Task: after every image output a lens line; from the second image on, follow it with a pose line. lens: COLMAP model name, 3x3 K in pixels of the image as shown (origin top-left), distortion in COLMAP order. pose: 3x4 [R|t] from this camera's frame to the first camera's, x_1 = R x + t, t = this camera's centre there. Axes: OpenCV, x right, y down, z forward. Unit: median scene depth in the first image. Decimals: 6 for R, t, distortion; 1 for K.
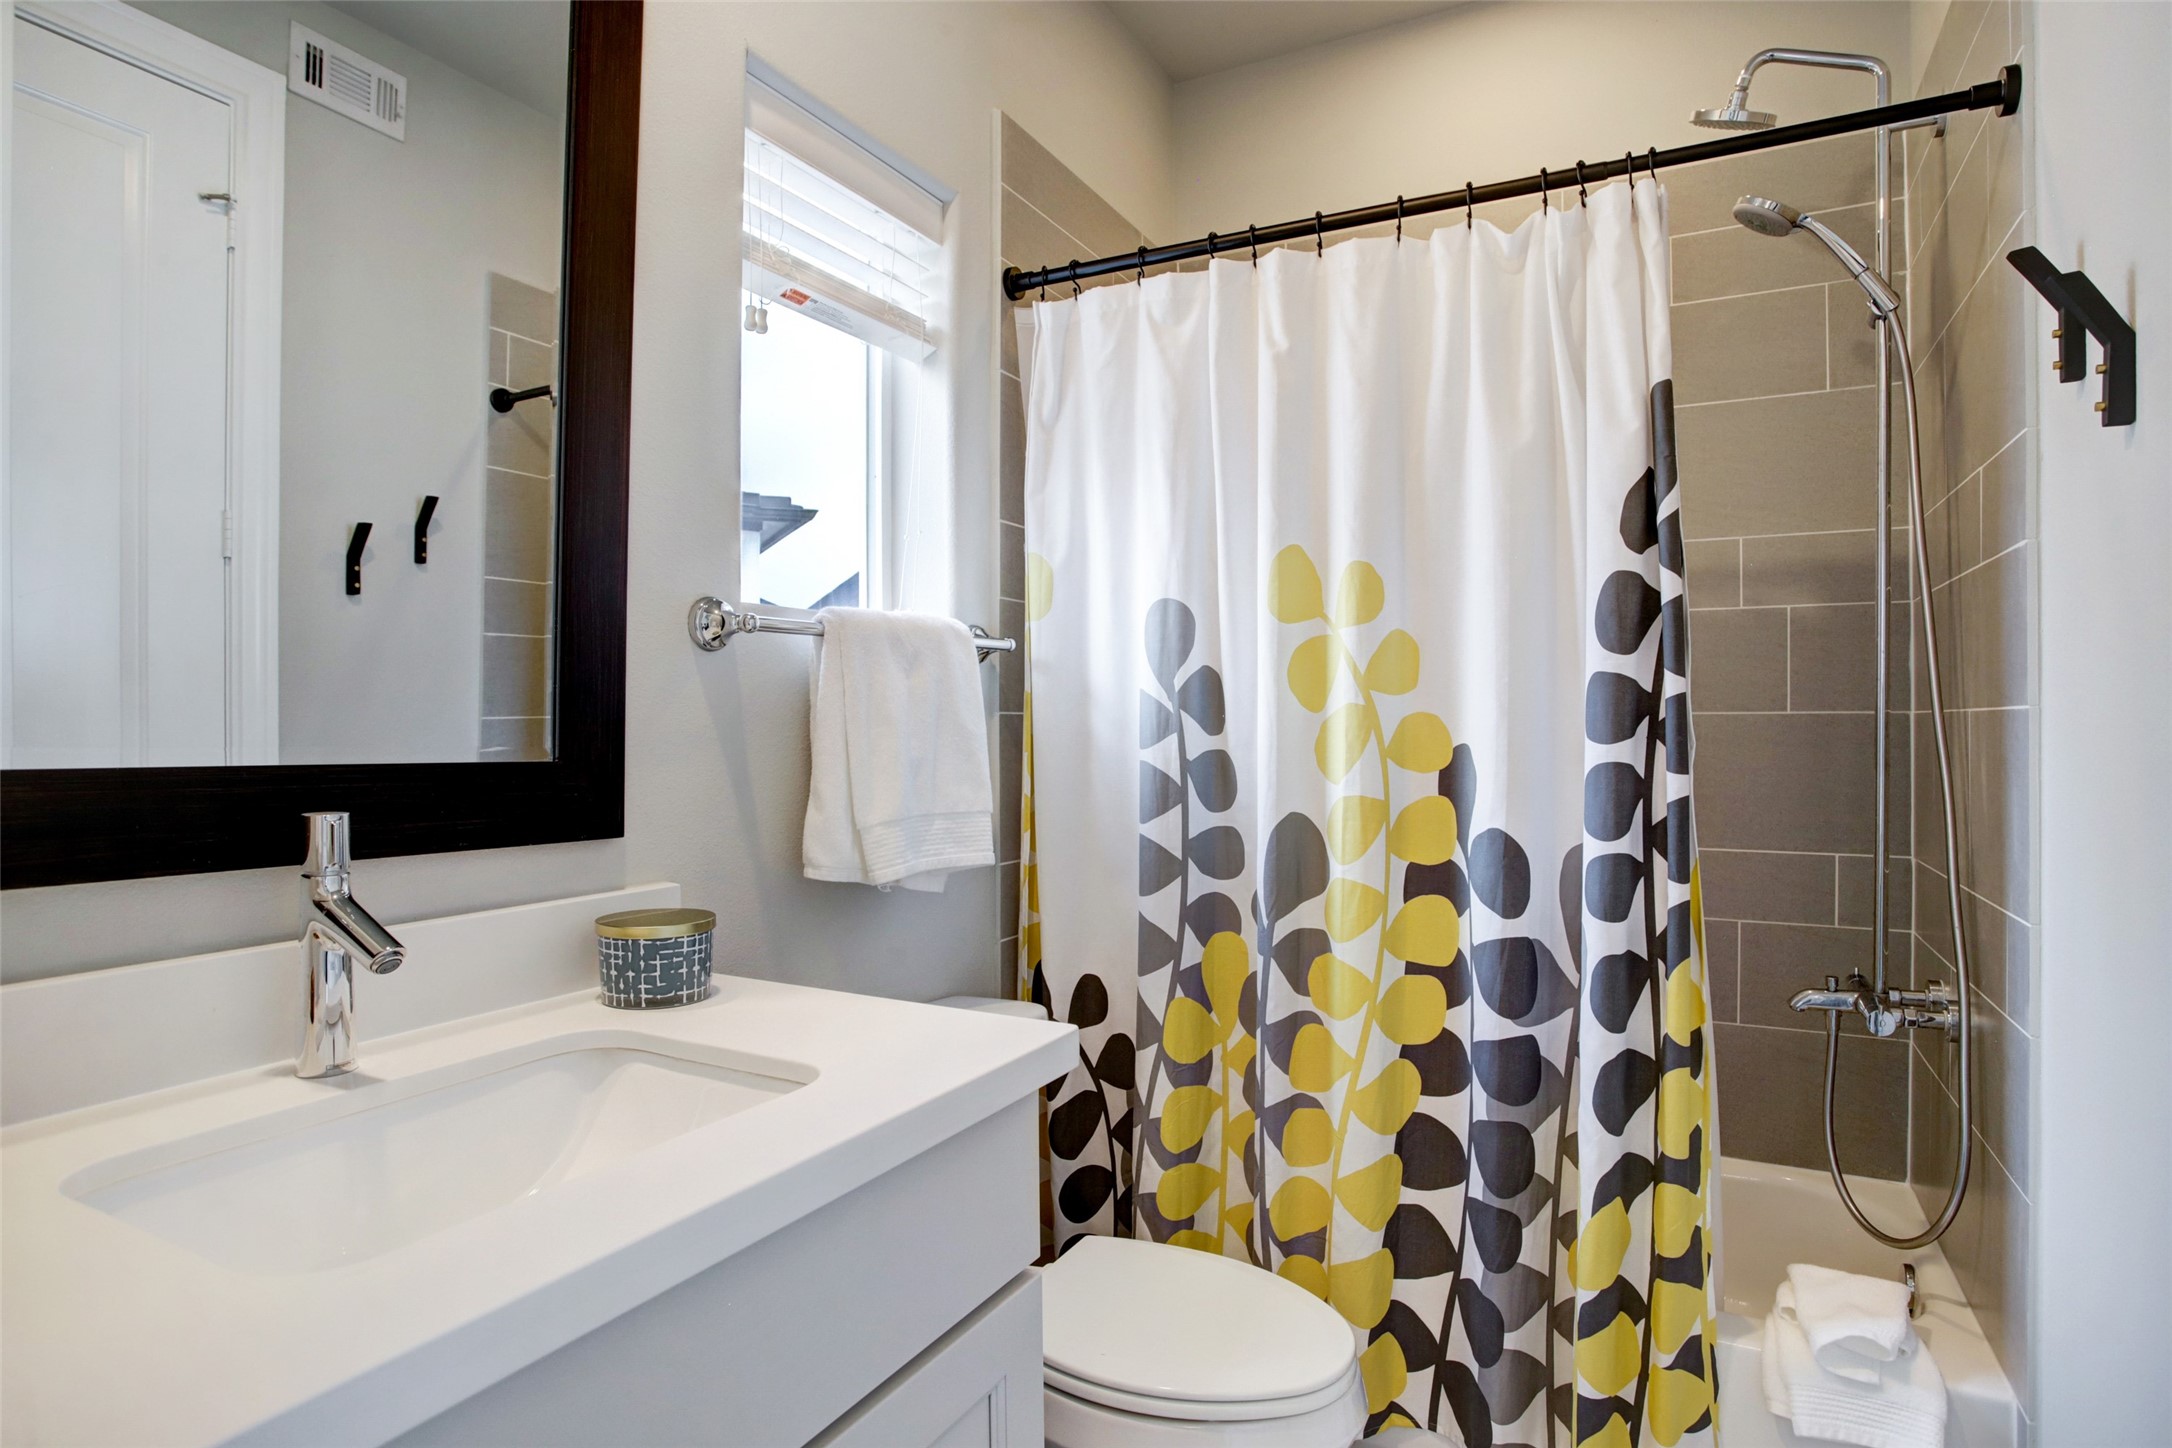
lens RADIAL K [[1110.7, 0, 1091.5], [0, 1110.7, 719.8], [0, 0, 1]] dist [0.002302, 0.000565]
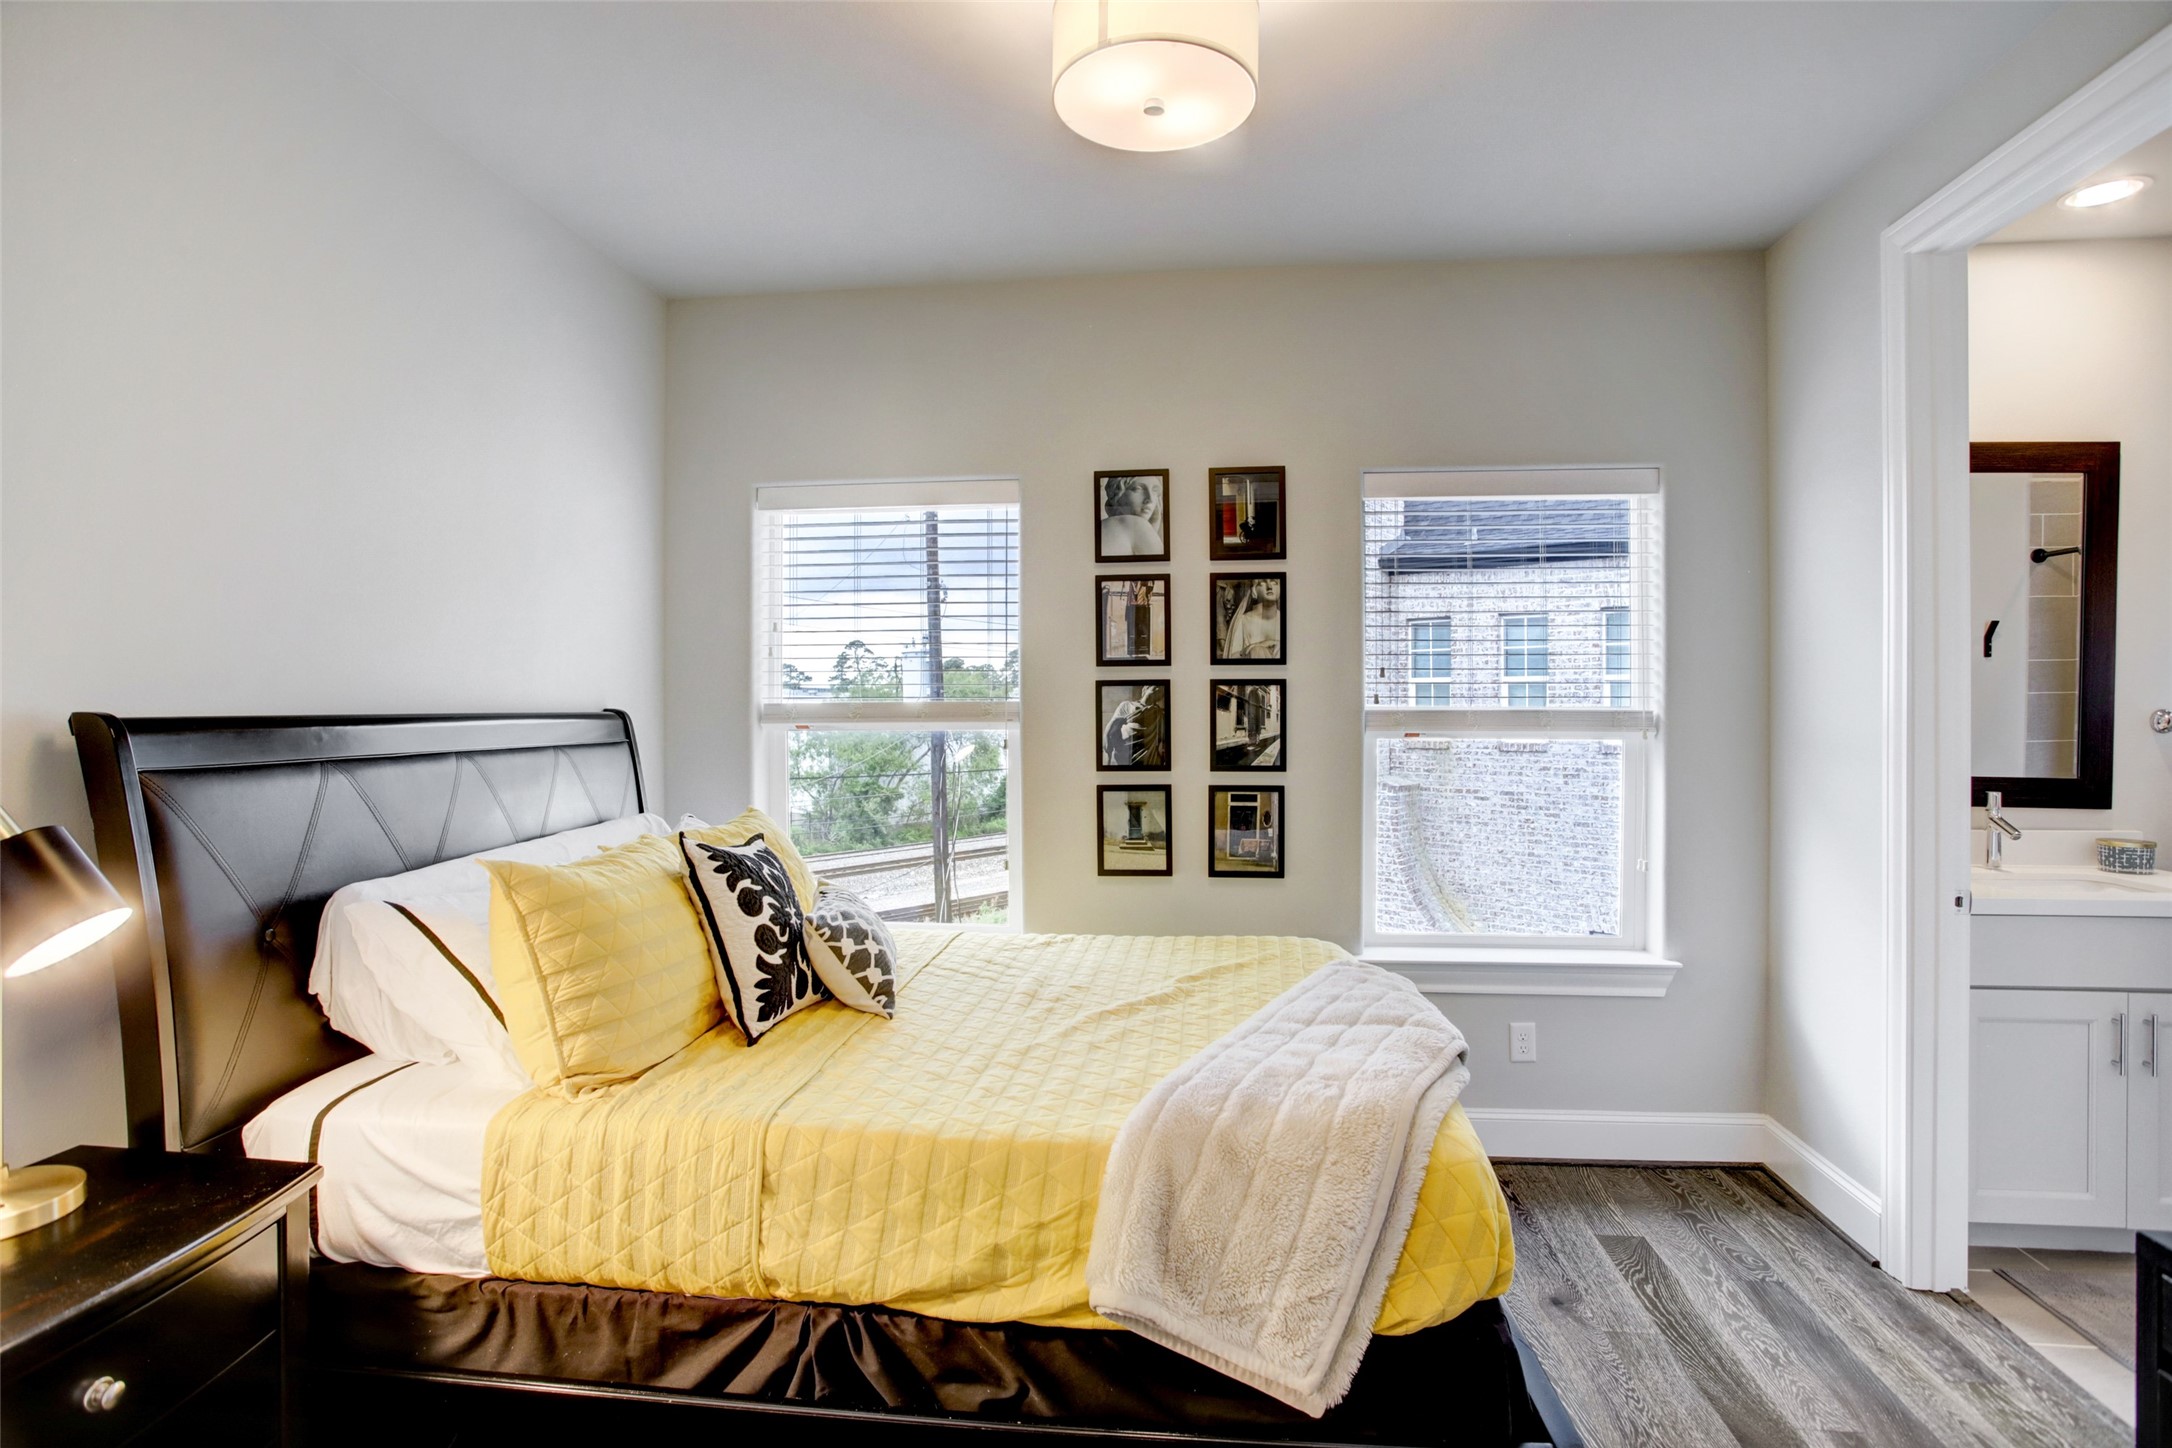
lens RADIAL K [[1110.7, 0, 1082.1], [0, 1110.7, 716.1], [0, 0, 1]] dist [0.002302, 0.000565]
pose [[0.382124, 0.003910, -0.924103, 1.045872], [0.014262, 0.999847, 0.010128, -0.167940], [0.924001, -0.017050, 0.382009, -2.171496]]
